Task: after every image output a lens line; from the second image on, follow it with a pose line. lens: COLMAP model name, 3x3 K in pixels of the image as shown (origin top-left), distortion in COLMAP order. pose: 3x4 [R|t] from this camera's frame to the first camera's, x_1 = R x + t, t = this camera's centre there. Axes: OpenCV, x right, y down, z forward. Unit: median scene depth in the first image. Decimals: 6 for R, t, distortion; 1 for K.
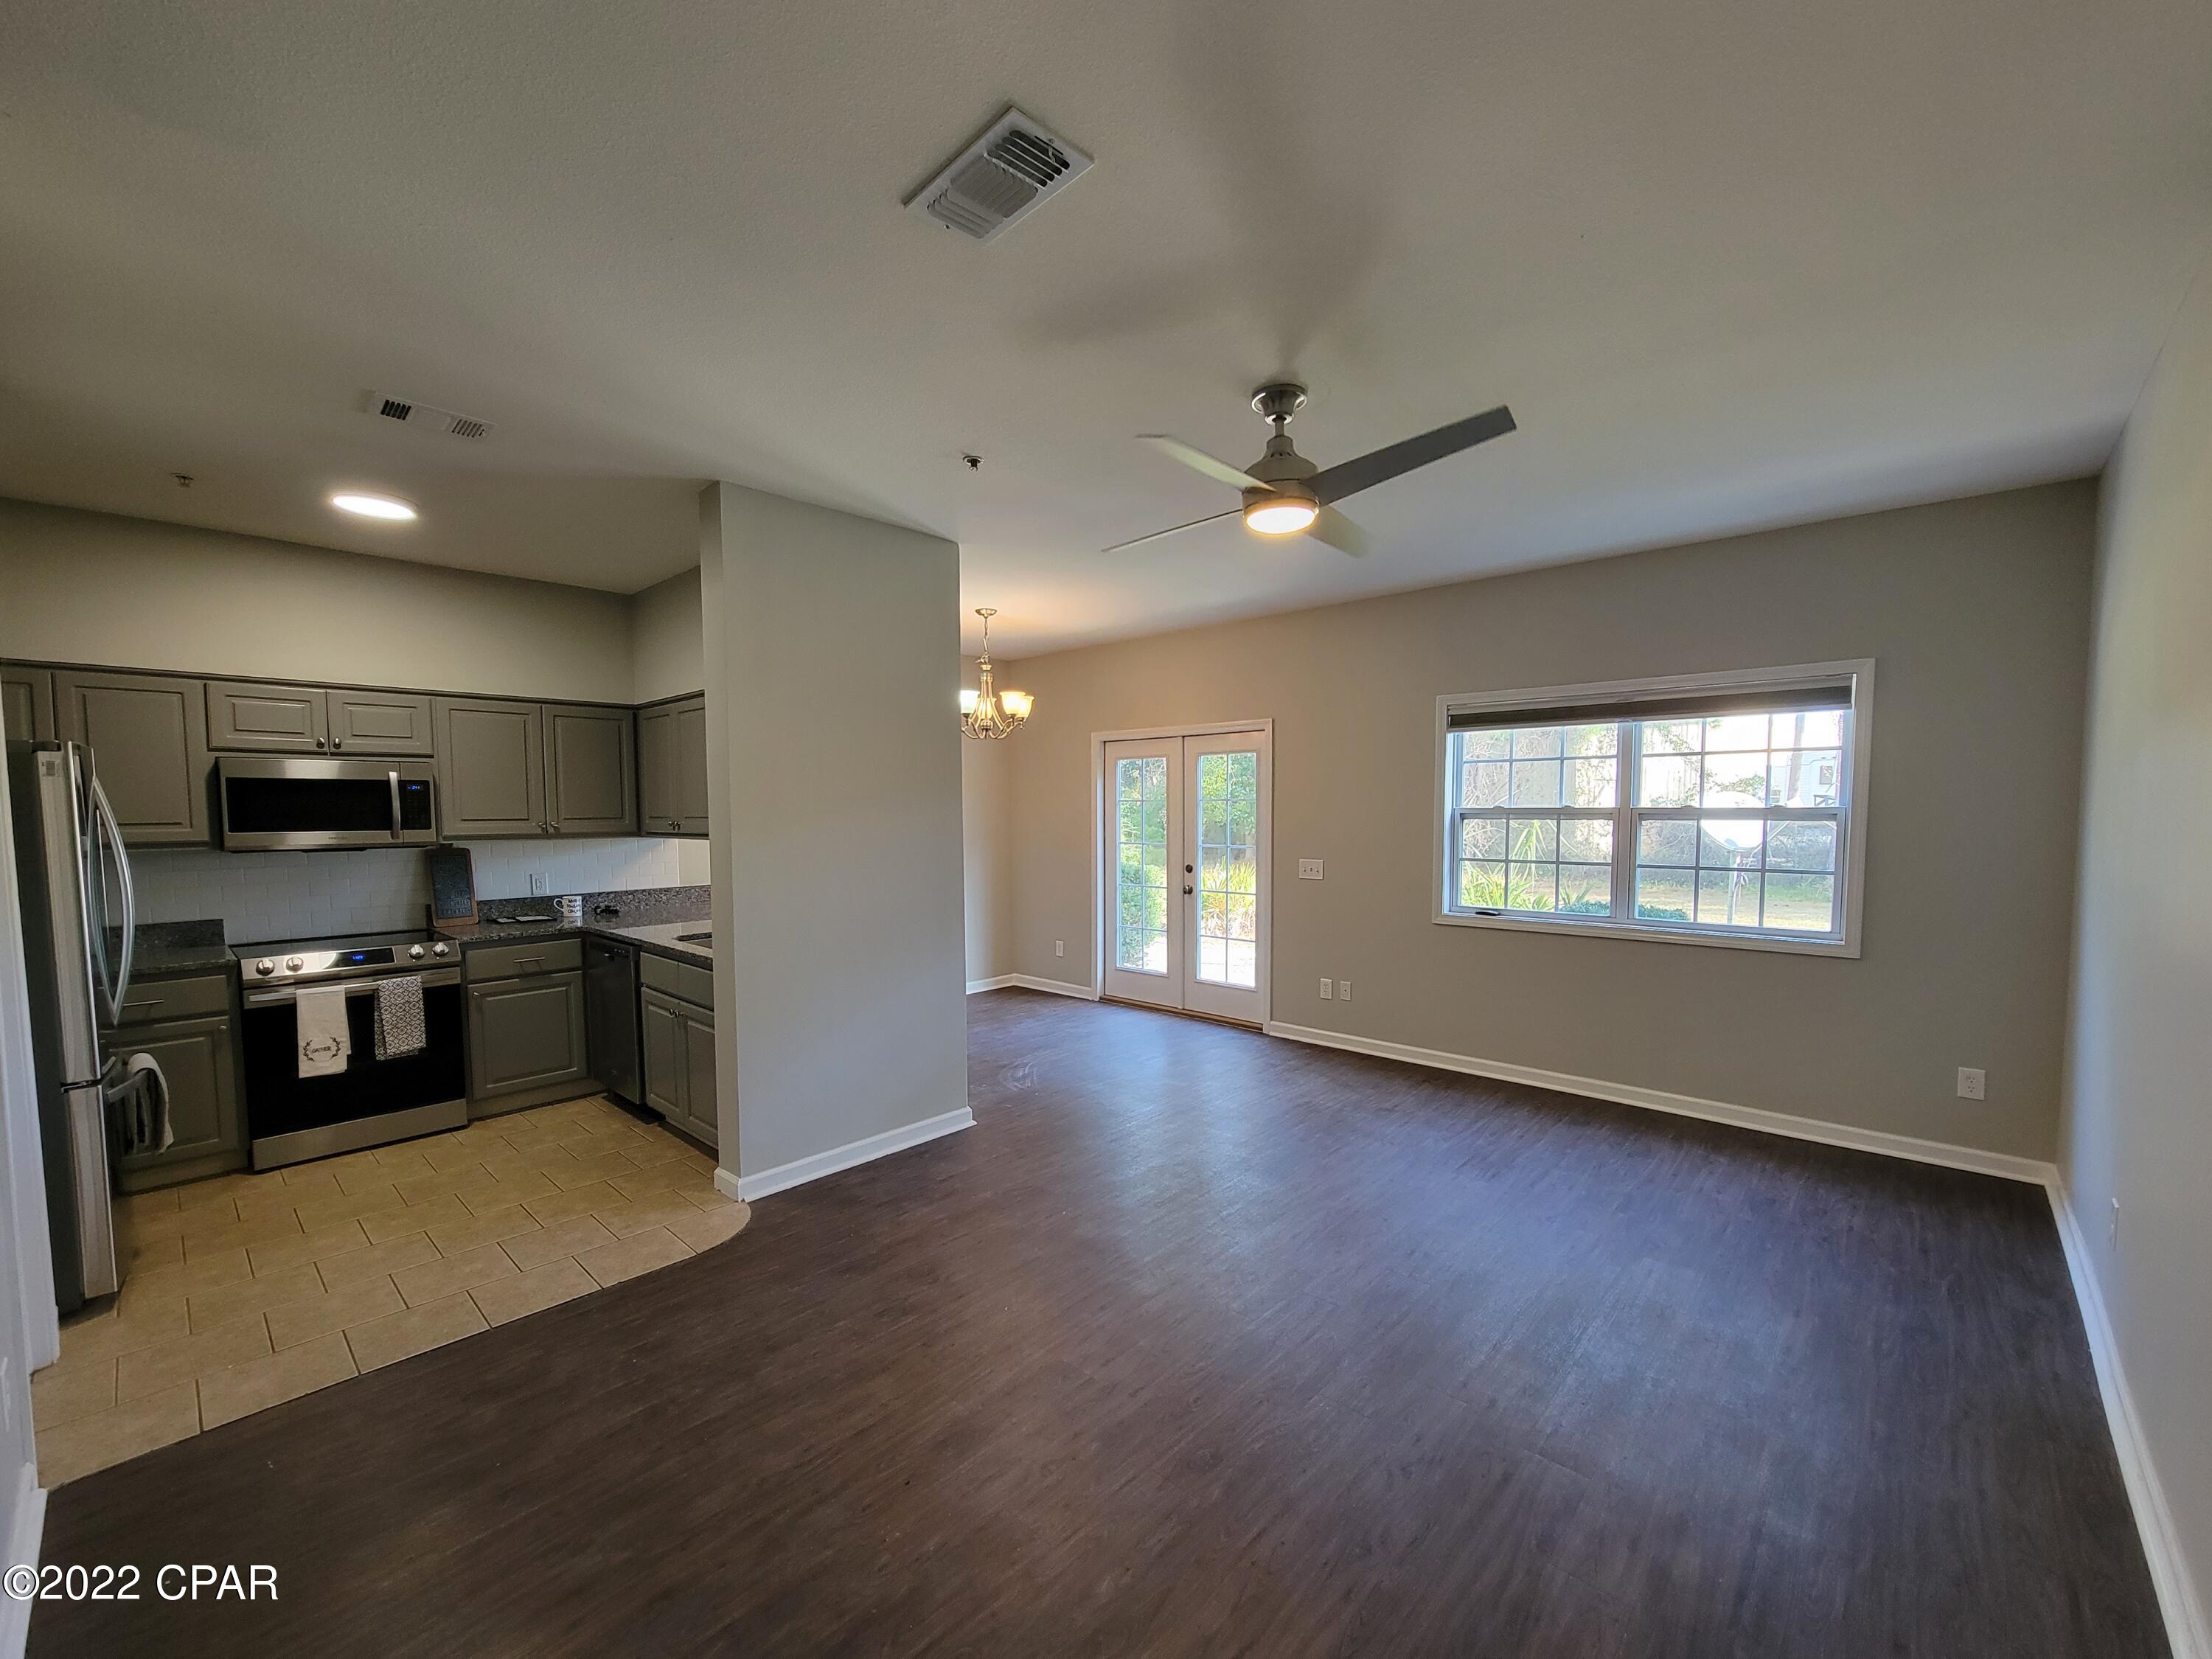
lens RADIAL K [[903.8, 0, 1097.0], [0, 903.8, 863.9], [0, 0, 1]] dist [-0.002754, 0.000454]
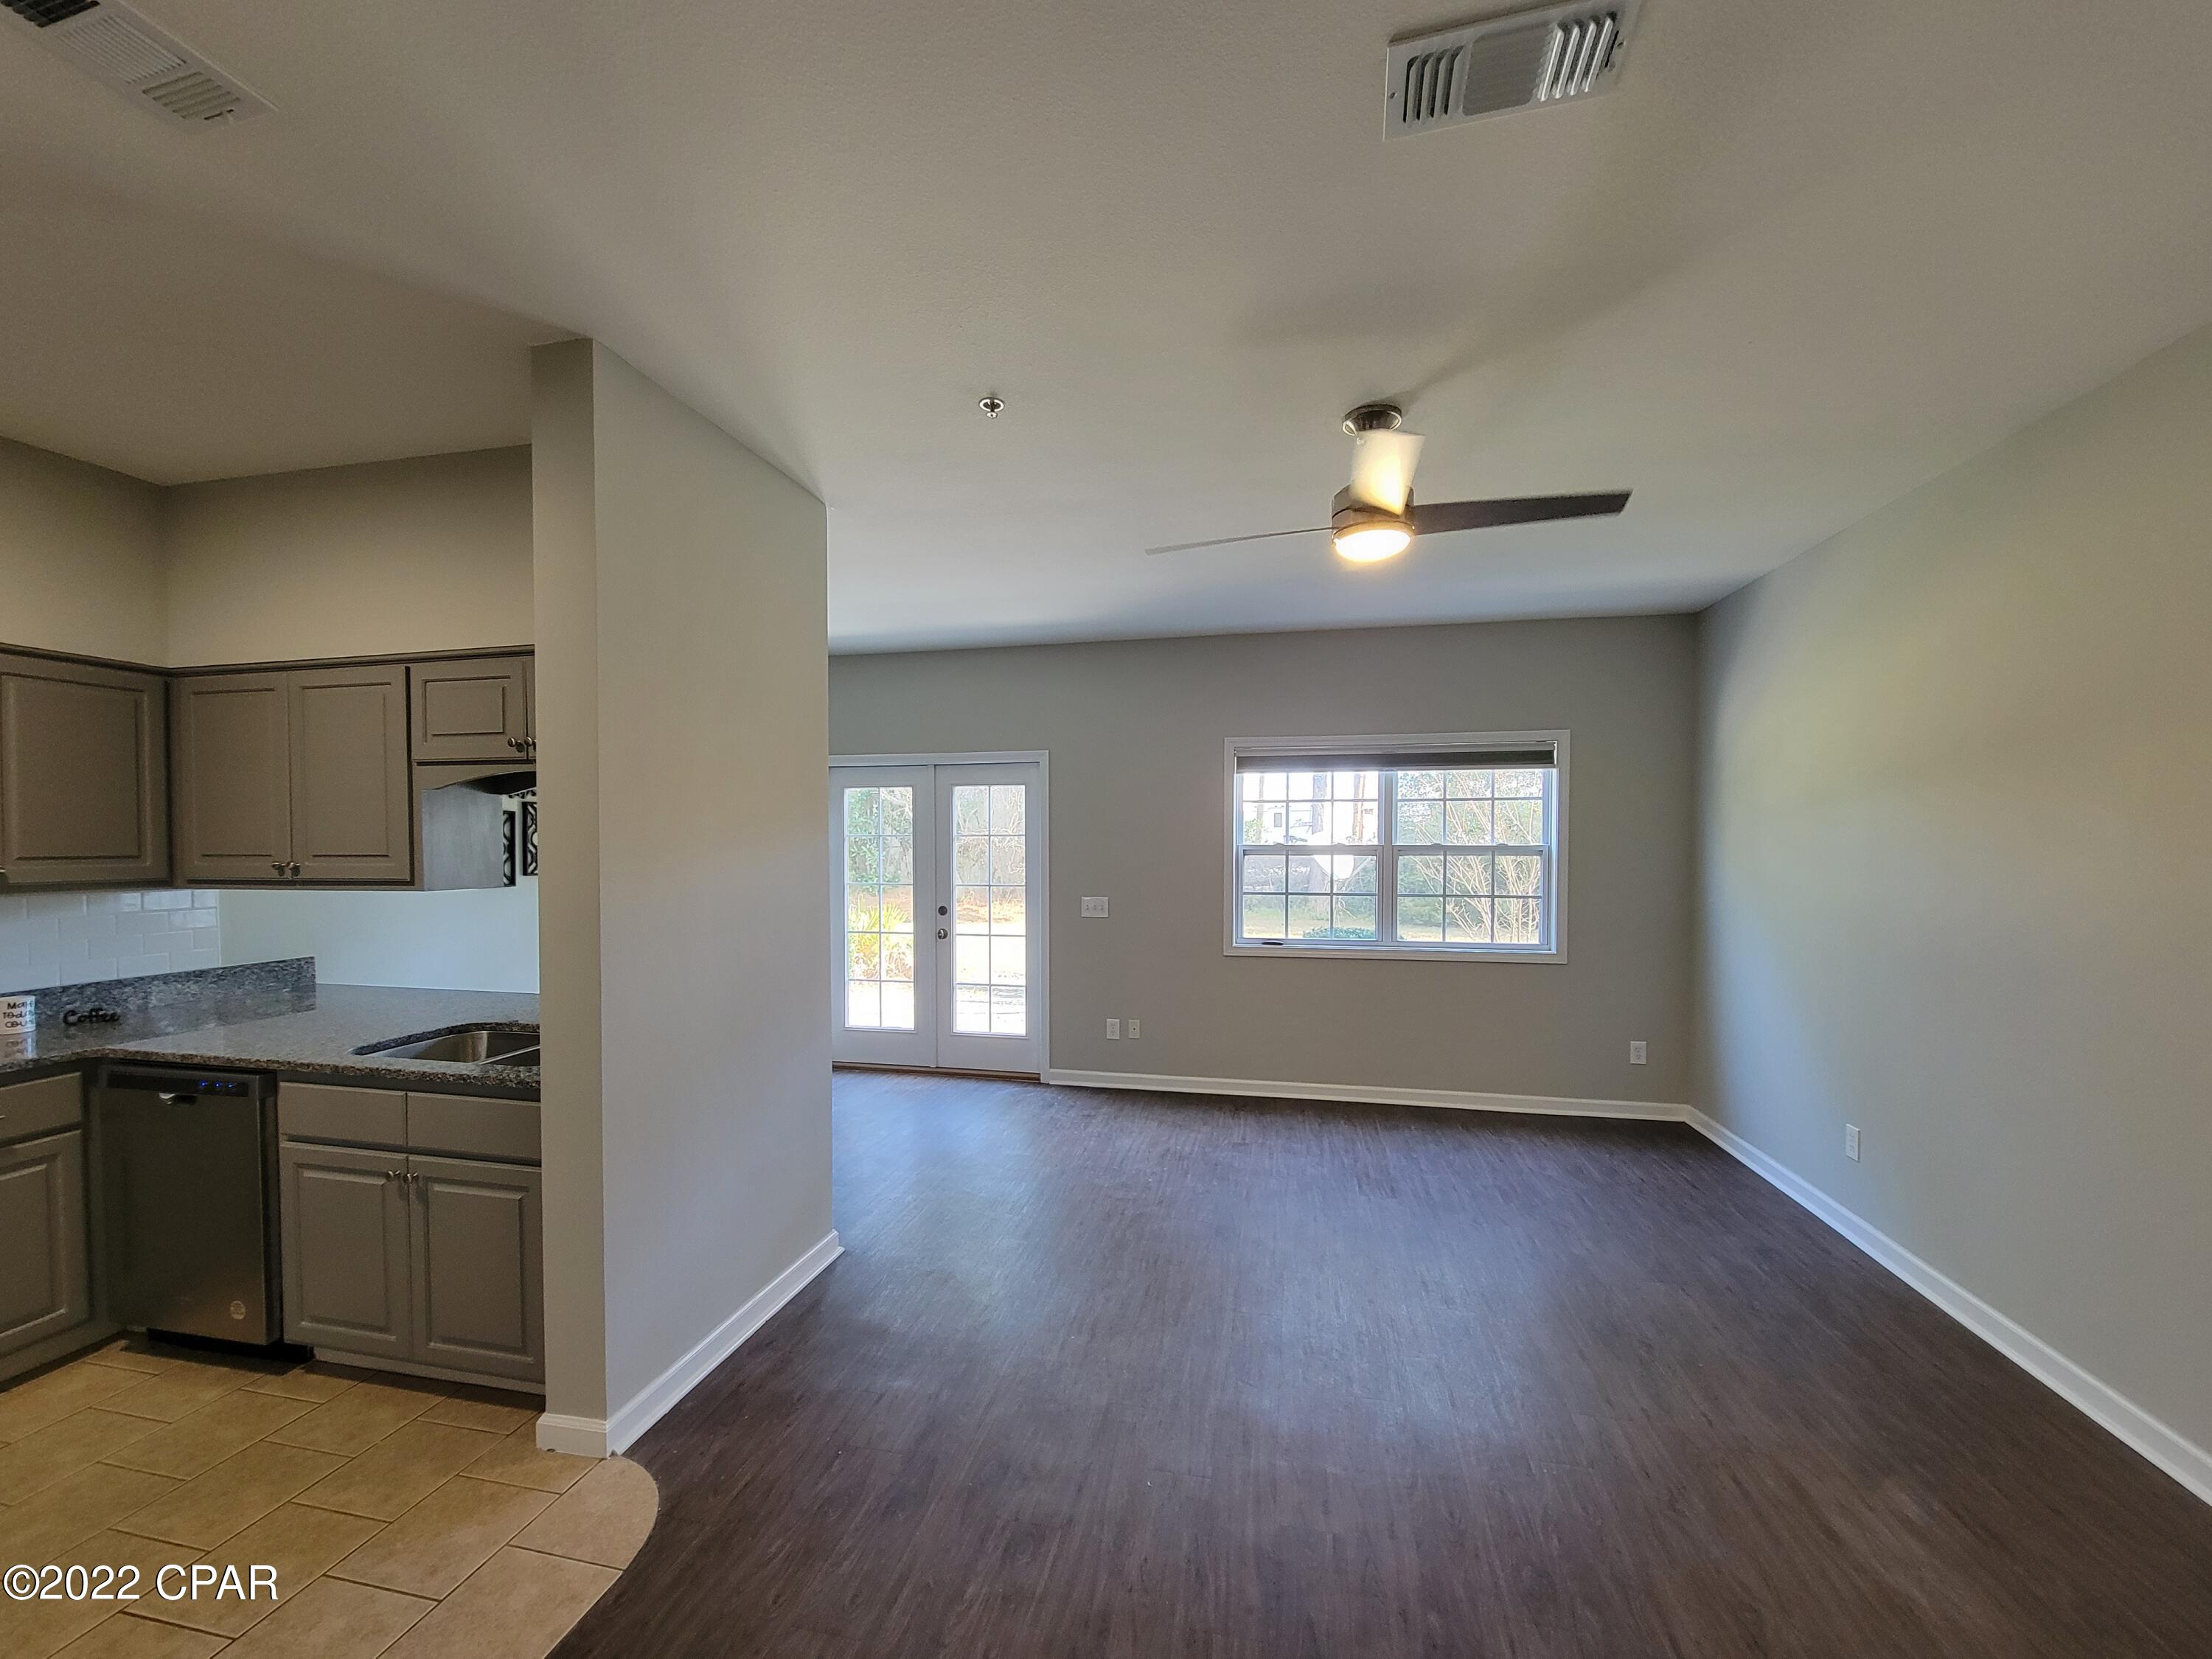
lens RADIAL K [[903.8, 0, 1097.0], [0, 903.8, 863.9], [0, 0, 1]] dist [-0.002754, 0.000454]
pose [[0.861526, -0.007063, 0.507665, -0.305479], [0.027638, 0.999073, -0.033002, -0.010044], [-0.506961, 0.042463, 0.860922, 0.189894]]
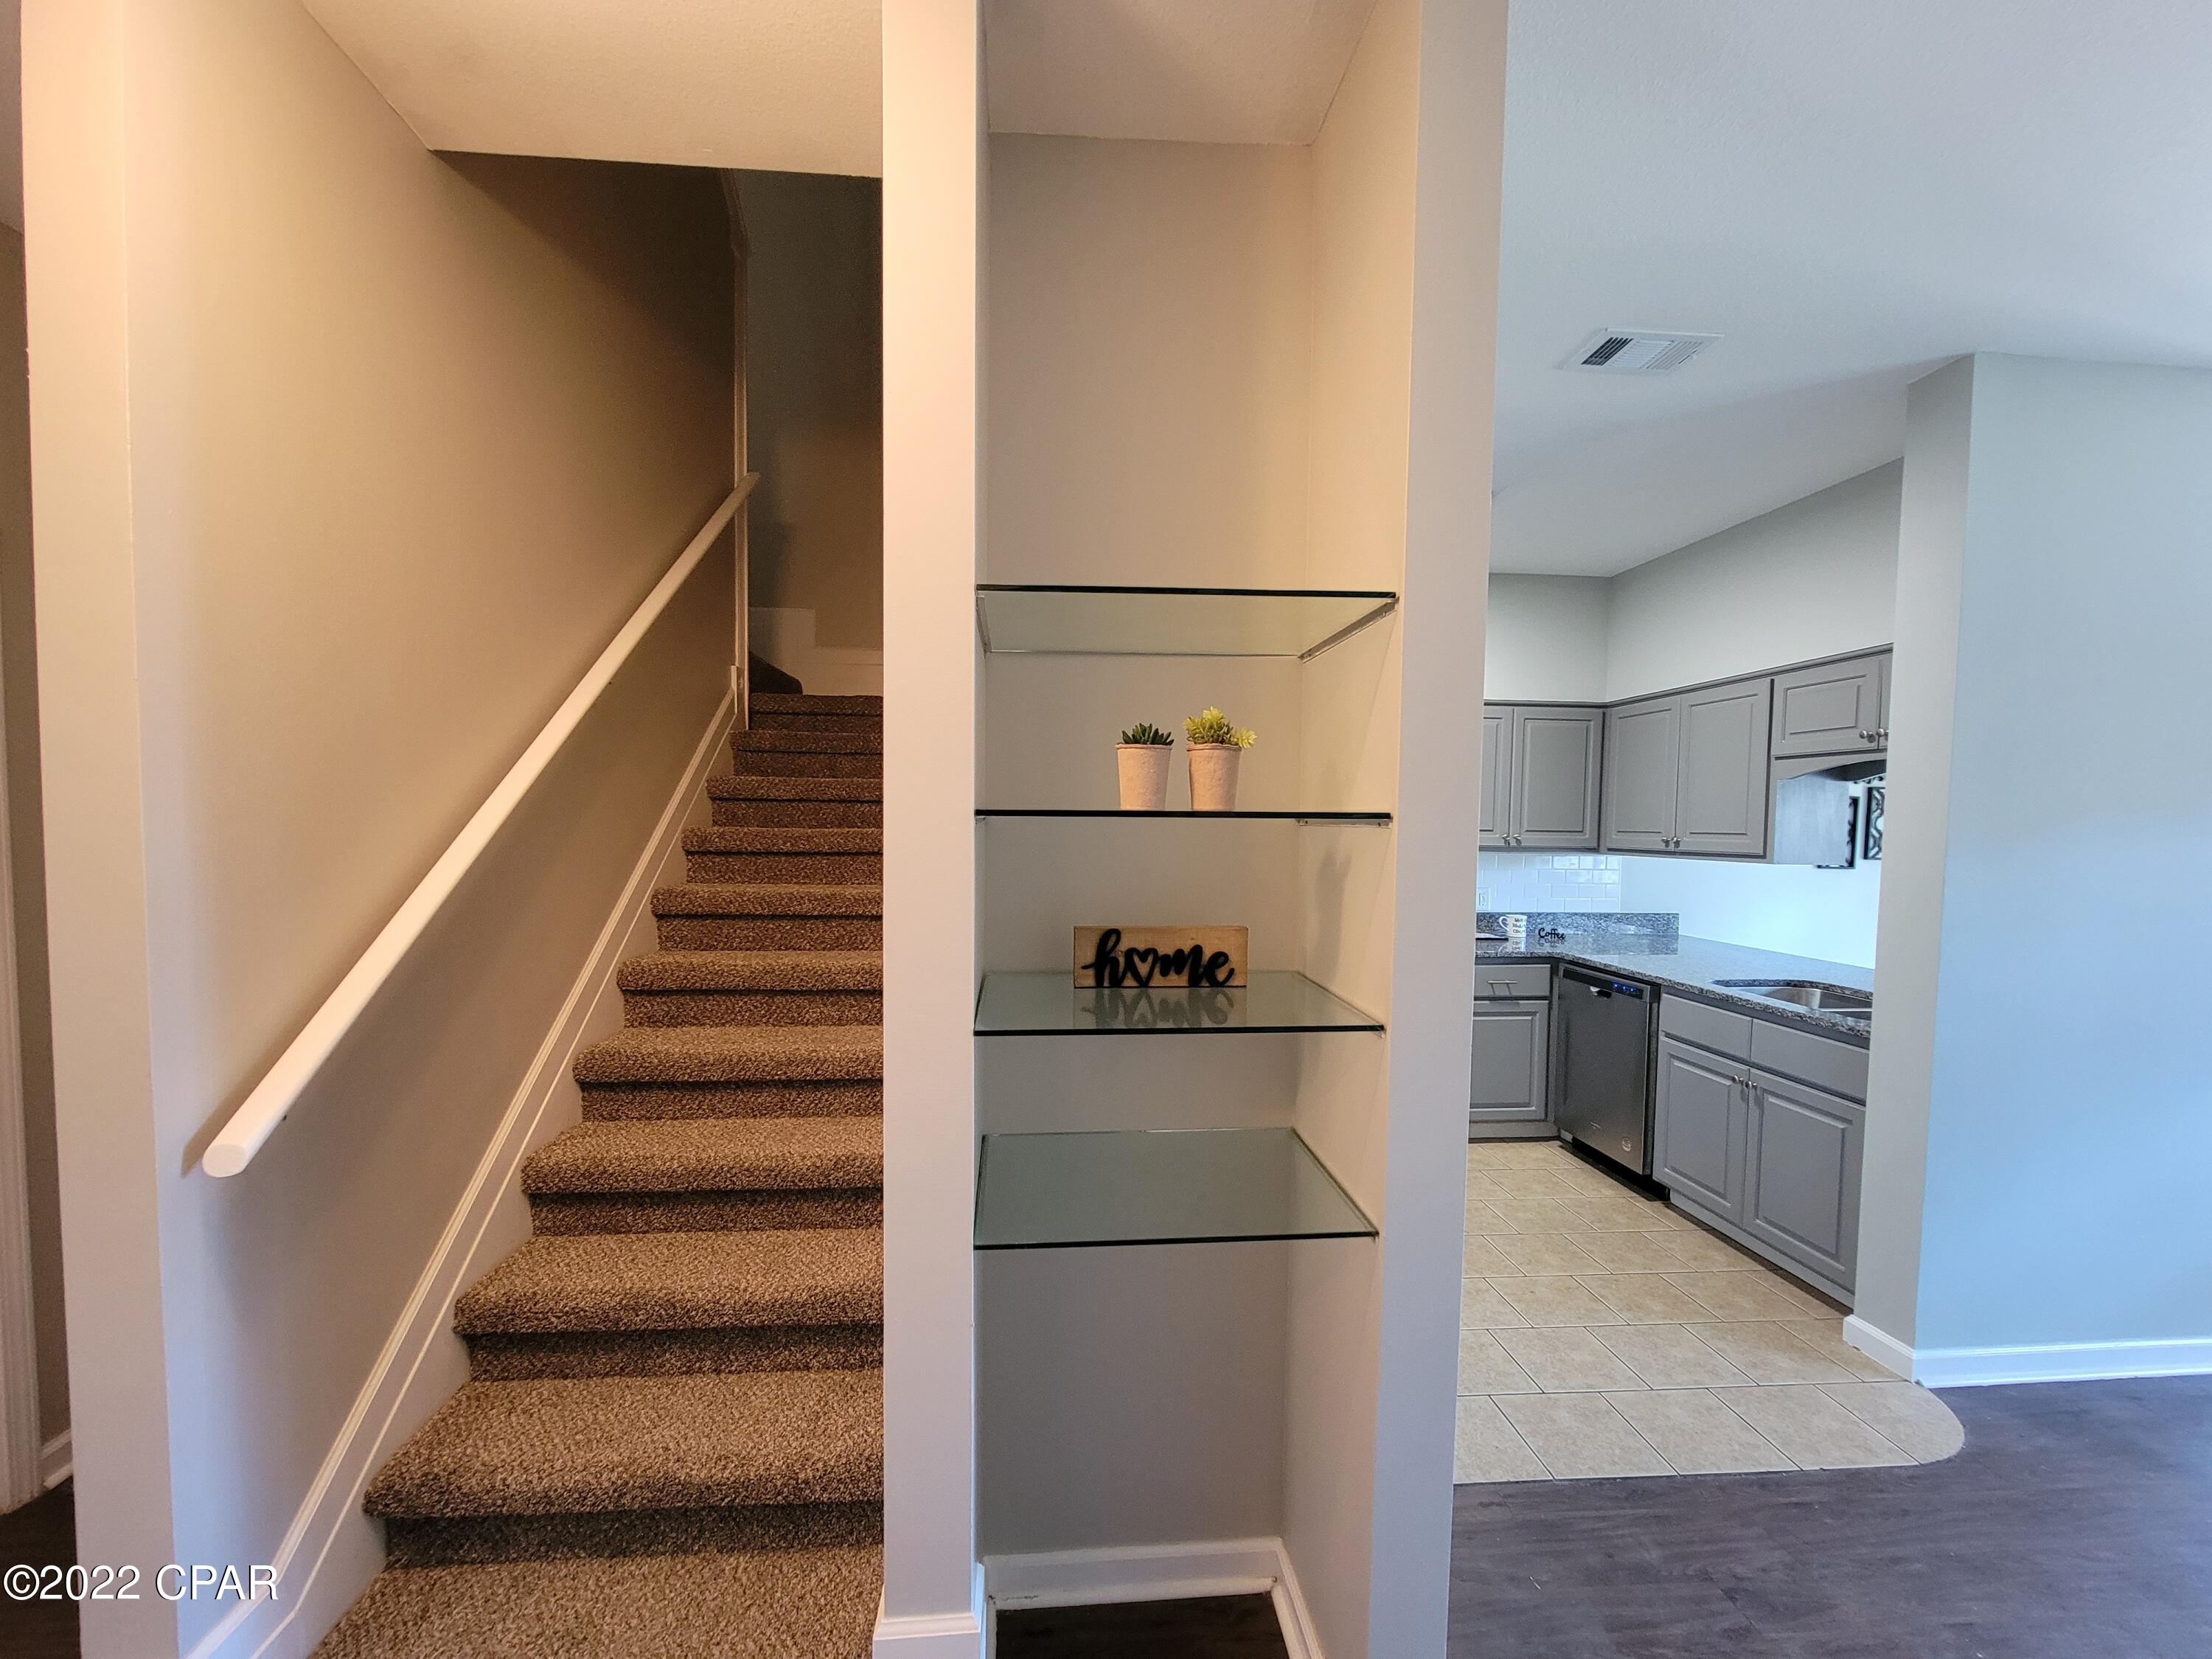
lens RADIAL K [[903.8, 0, 1097.0], [0, 903.8, 863.9], [0, 0, 1]] dist [-0.002754, 0.000454]
pose [[0.740274, 0.049474, -0.670483, -0.302808], [-0.061320, 0.998100, 0.005945, 0.005015], [0.669503, 0.036713, 0.741901, 0.030940]]
